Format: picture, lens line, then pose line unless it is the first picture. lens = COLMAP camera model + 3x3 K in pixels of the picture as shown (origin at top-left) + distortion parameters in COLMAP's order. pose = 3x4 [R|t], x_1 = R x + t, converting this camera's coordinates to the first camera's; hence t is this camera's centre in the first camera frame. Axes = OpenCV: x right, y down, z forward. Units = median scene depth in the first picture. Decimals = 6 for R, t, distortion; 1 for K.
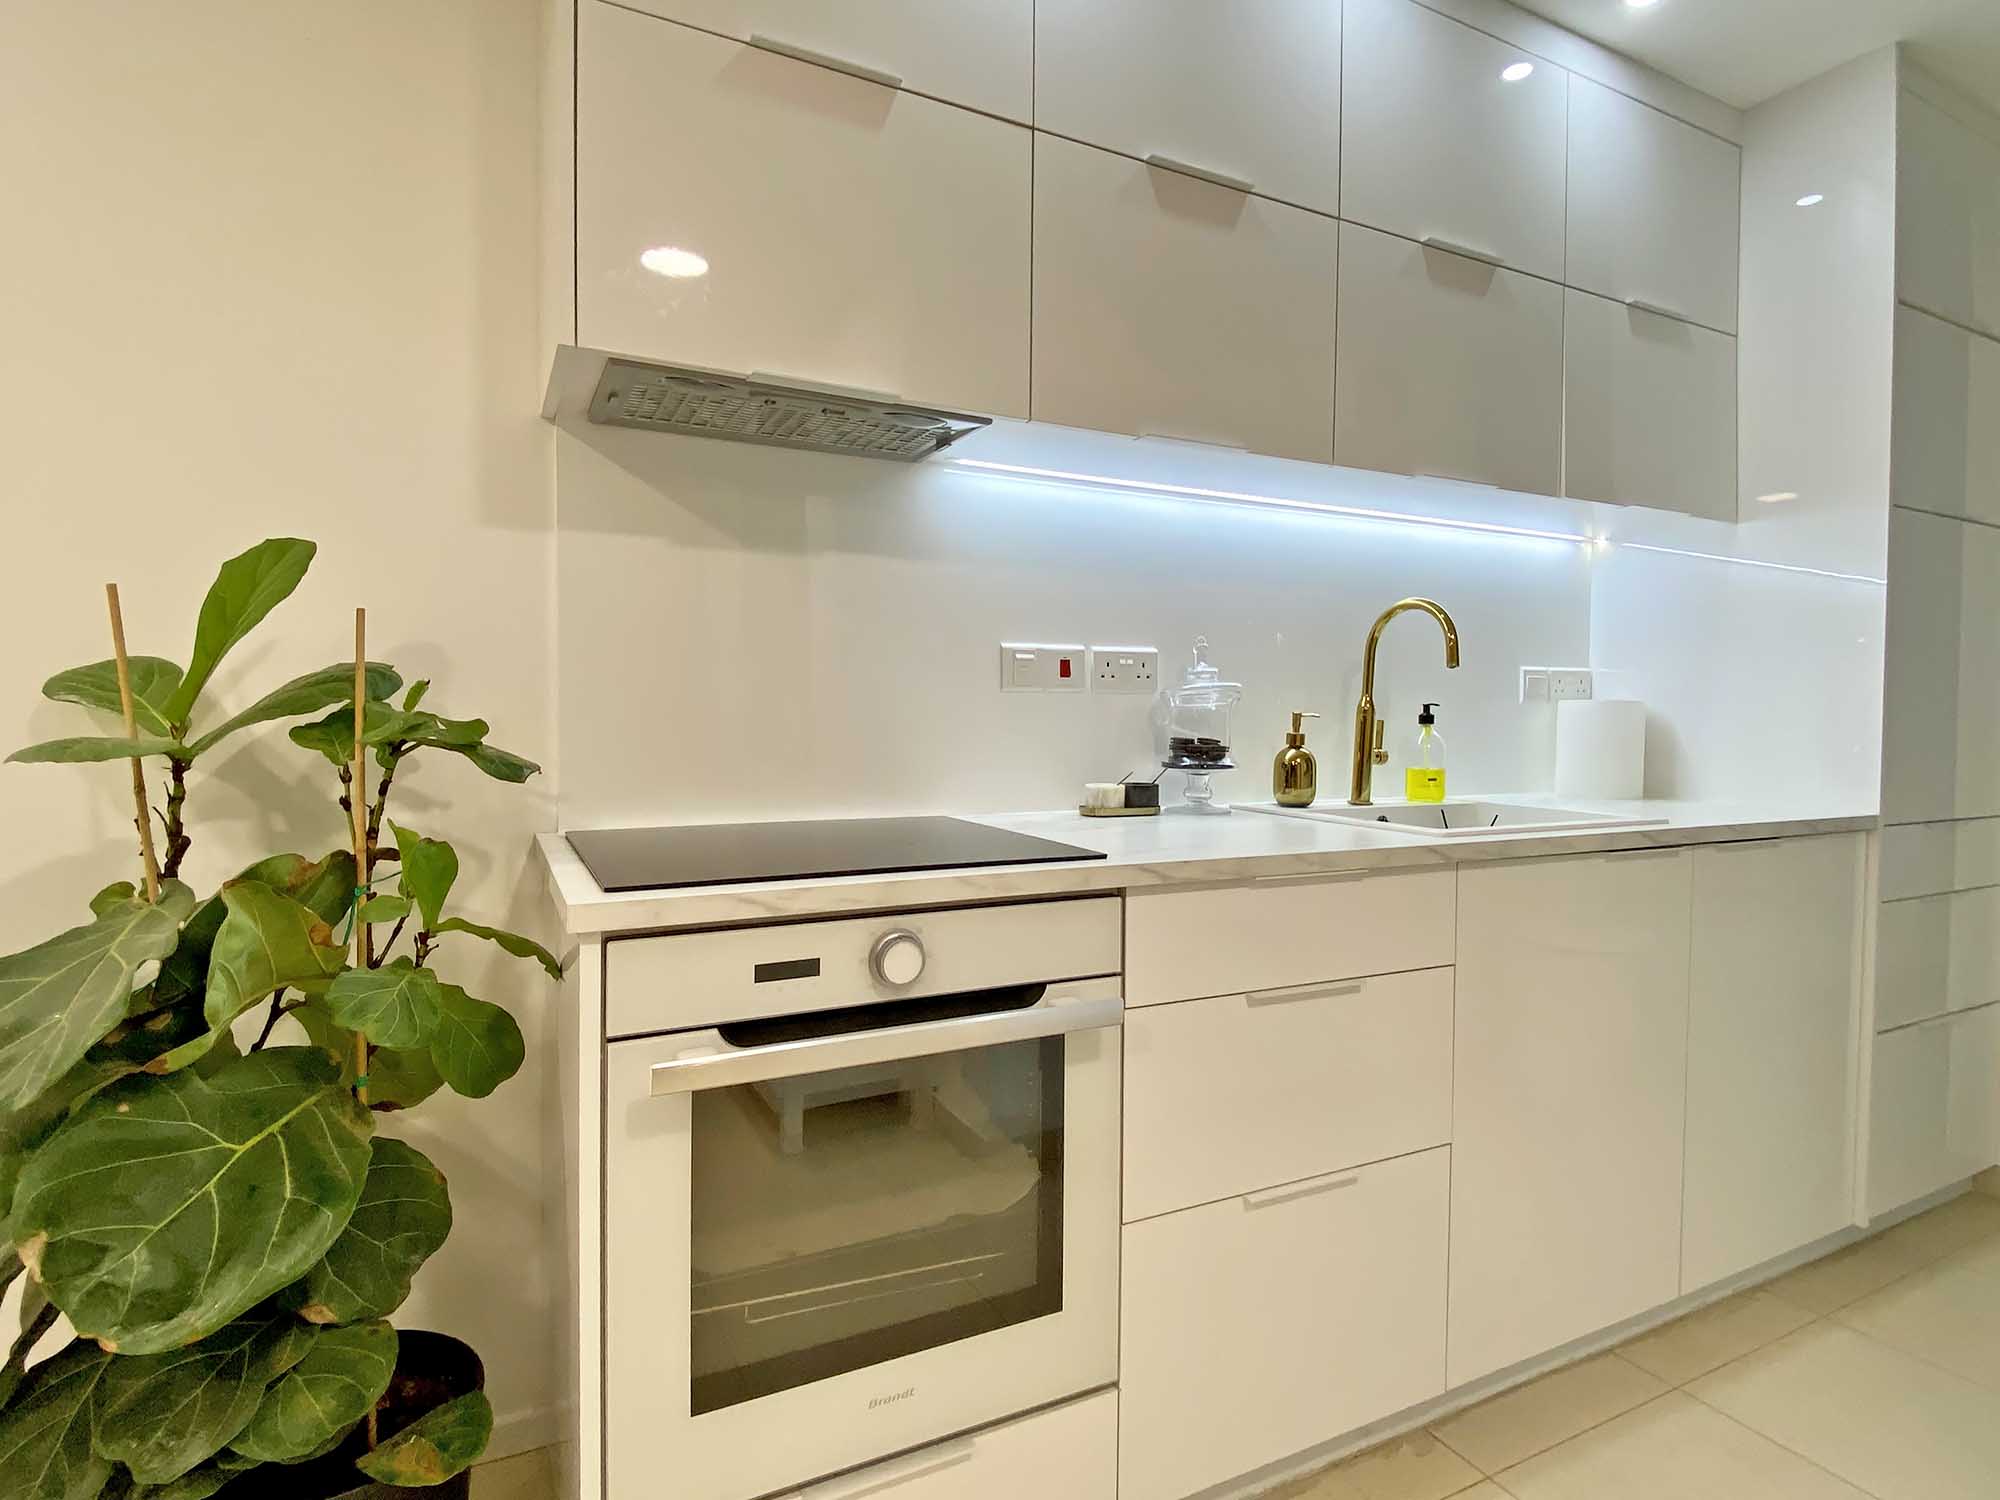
lens RADIAL K [[1045.1, 0, 1001.9], [0, 1045.1, 750.6], [0, 0, 1]] dist [0.001948, -0.000053]
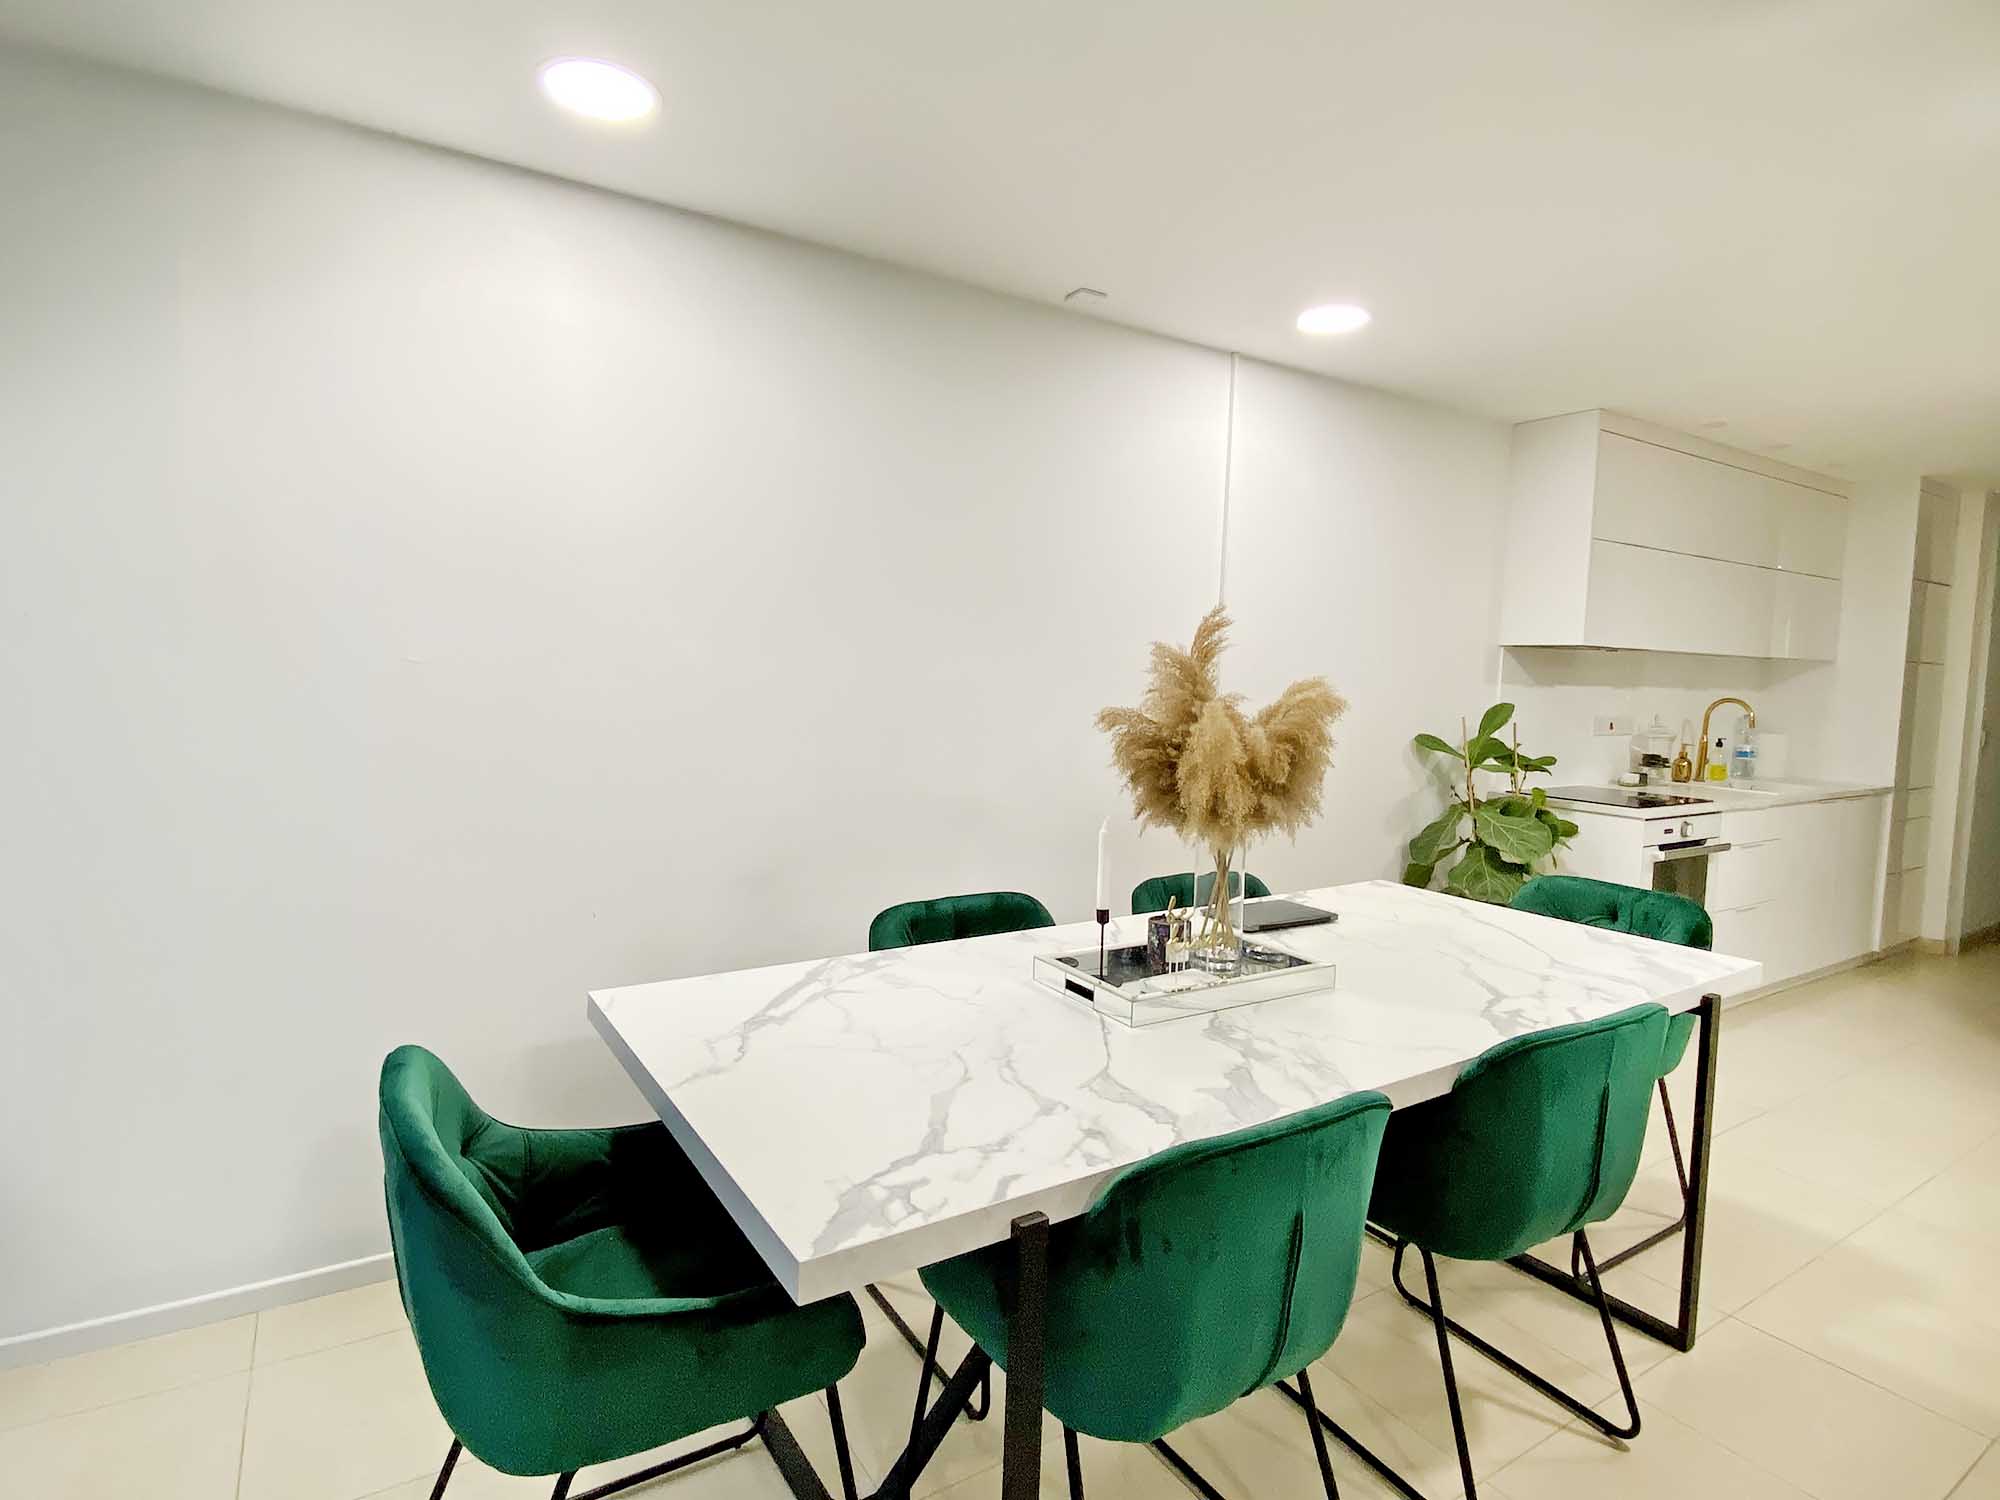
lens RADIAL K [[1045.1, 0, 997.8], [0, 1045.1, 745.4], [0, 0, 1]] dist [0.001948, -0.000053]
pose [[0.994661, 0.013640, 0.102293, -1.848409], [-0.018538, 0.998719, 0.047082, -0.137406], [-0.101520, -0.048727, 0.993639, -1.504320]]
